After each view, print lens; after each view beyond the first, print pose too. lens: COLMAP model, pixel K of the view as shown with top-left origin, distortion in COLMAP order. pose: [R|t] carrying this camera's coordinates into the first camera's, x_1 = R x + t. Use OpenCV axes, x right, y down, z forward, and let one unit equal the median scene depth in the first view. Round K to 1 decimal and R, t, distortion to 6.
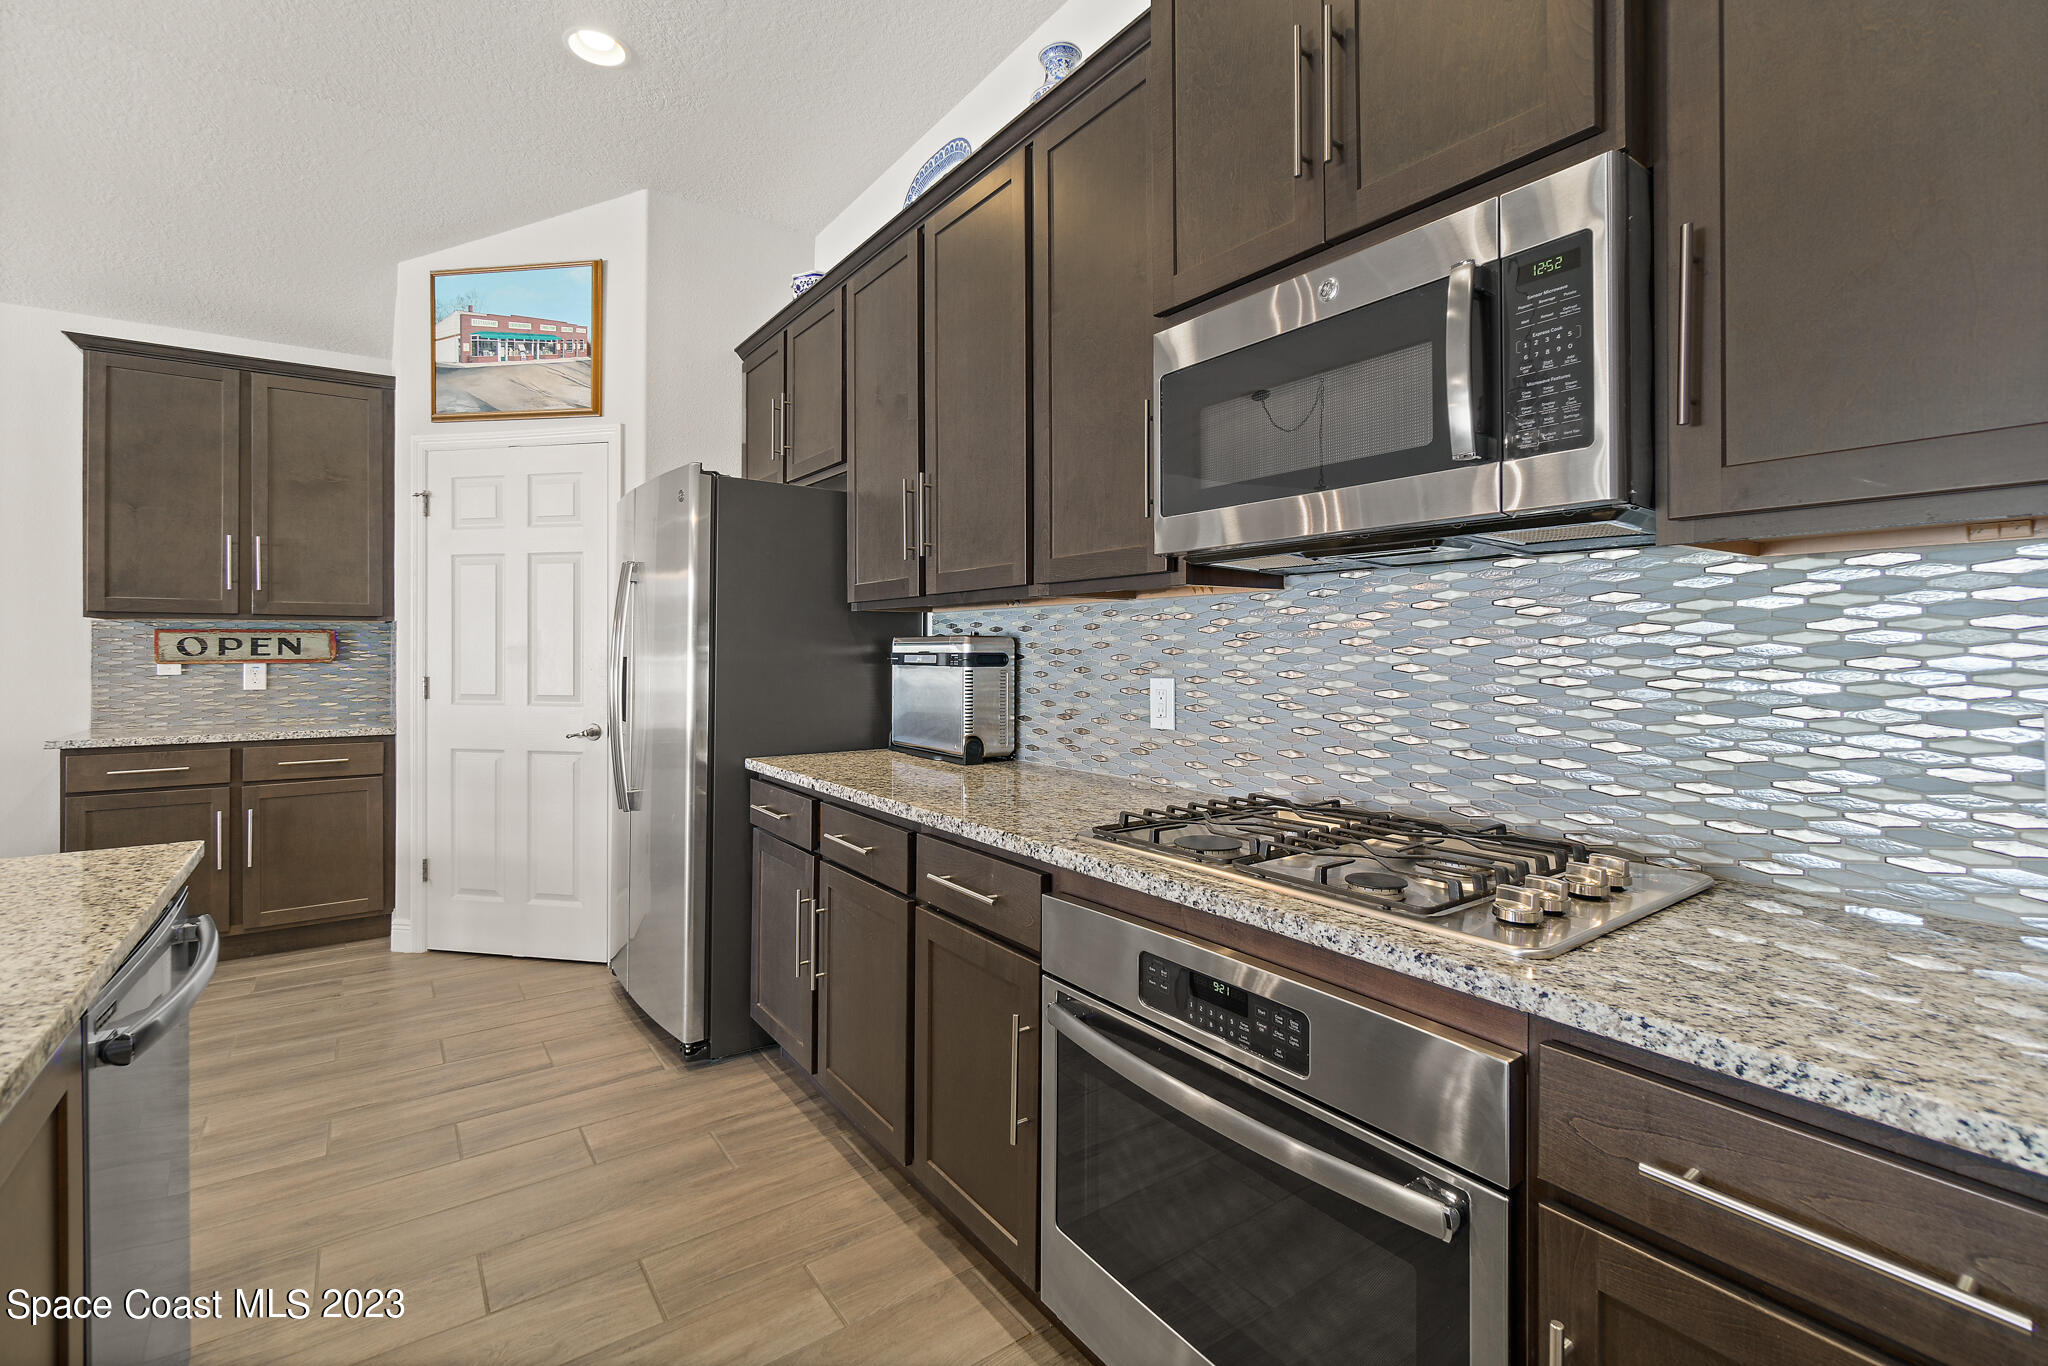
lens RADIAL K [[899.1, 0, 997.0], [0, 899.1, 646.9], [0, 0, 1]] dist [-0.000923, 0.000044]
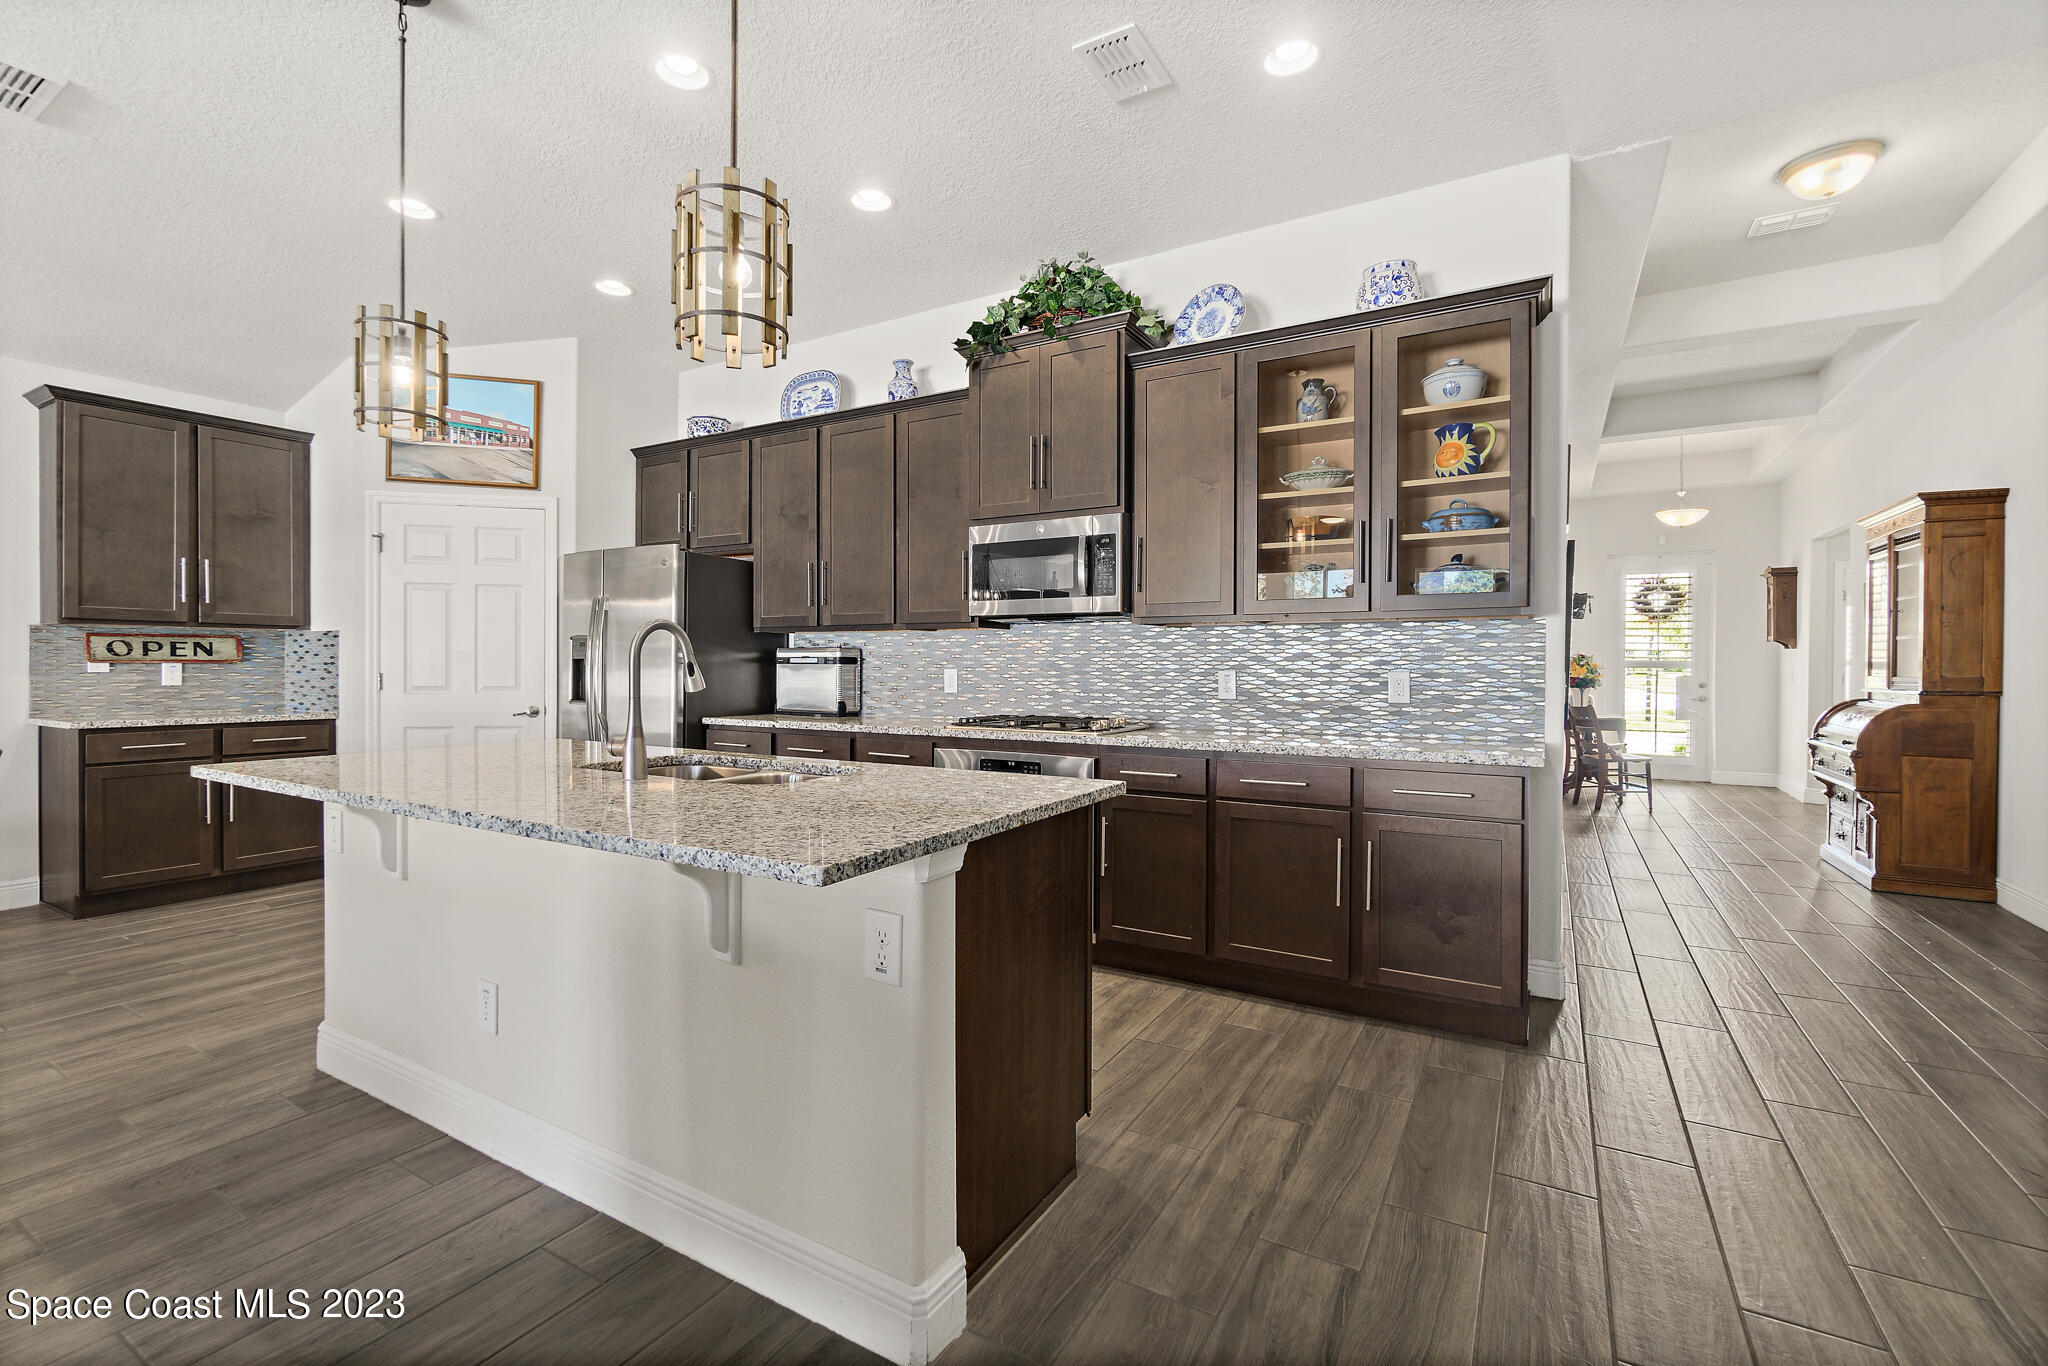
lens RADIAL K [[887.9, 0, 1002.0], [0, 887.9, 672.1], [0, 0, 1]] dist [-0.000752, 0.000213]
pose [[0.913756, 0.002345, 0.406257, -0.339178], [-0.006576, 0.999938, 0.009018, 0.013899], [-0.406211, -0.010912, 0.913714, -0.586624]]
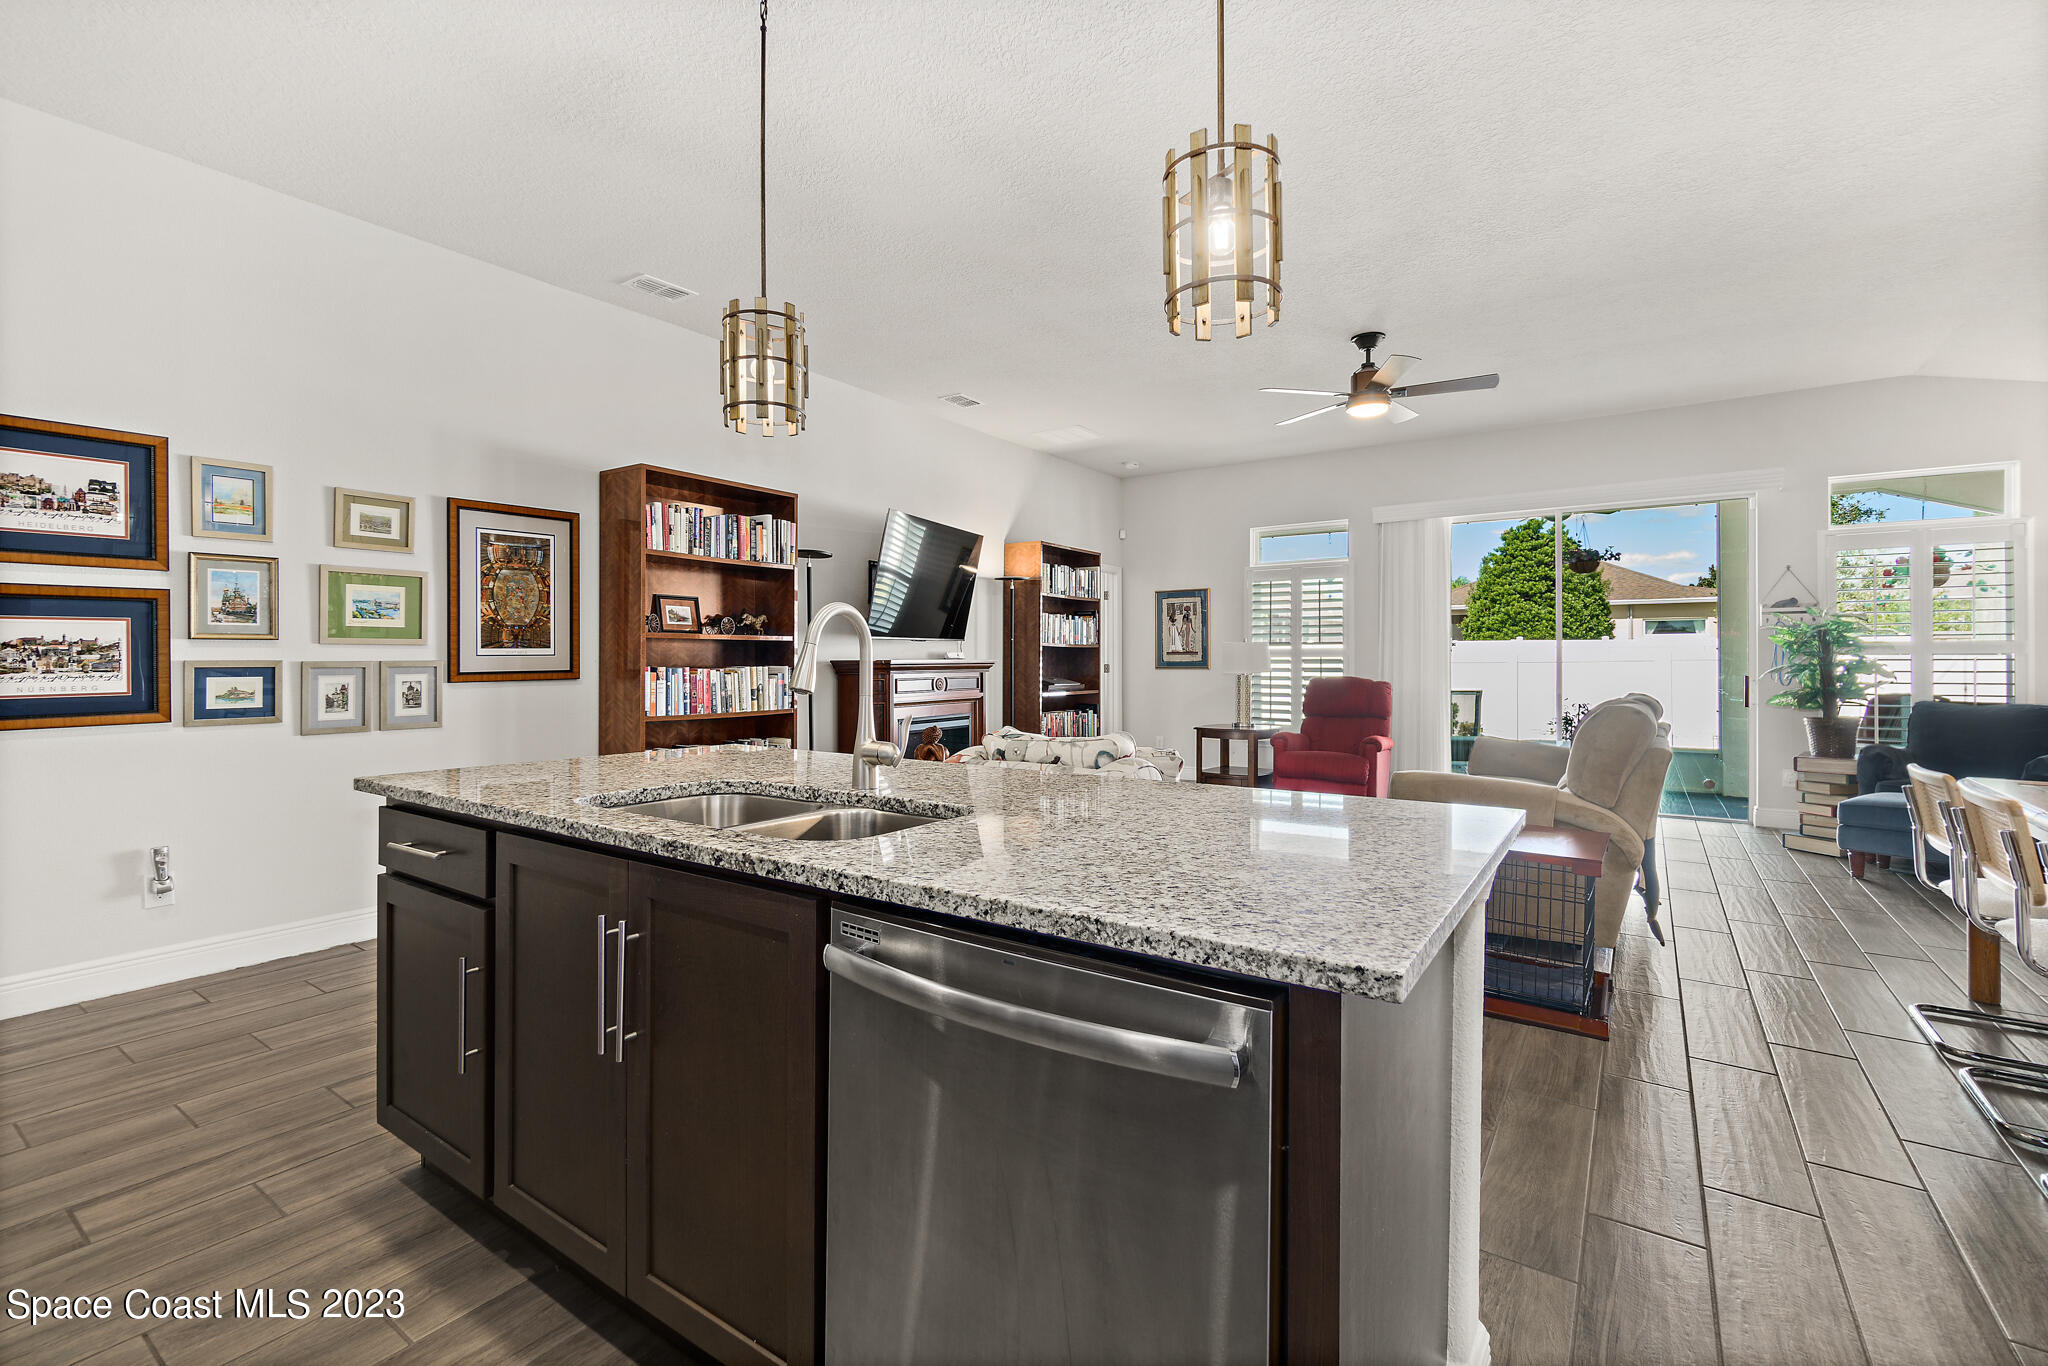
lens RADIAL K [[906.8, 0, 1002.6], [0, 906.8, 660.5], [0, 0, 1]] dist [-0.001874, -0.000602]
pose [[-0.939694, 0.001814, -0.342012, -0.216155], [0.002871, 0.999993, -0.002584, 0.019081], [0.342004, -0.003410, -0.939692, 0.607892]]
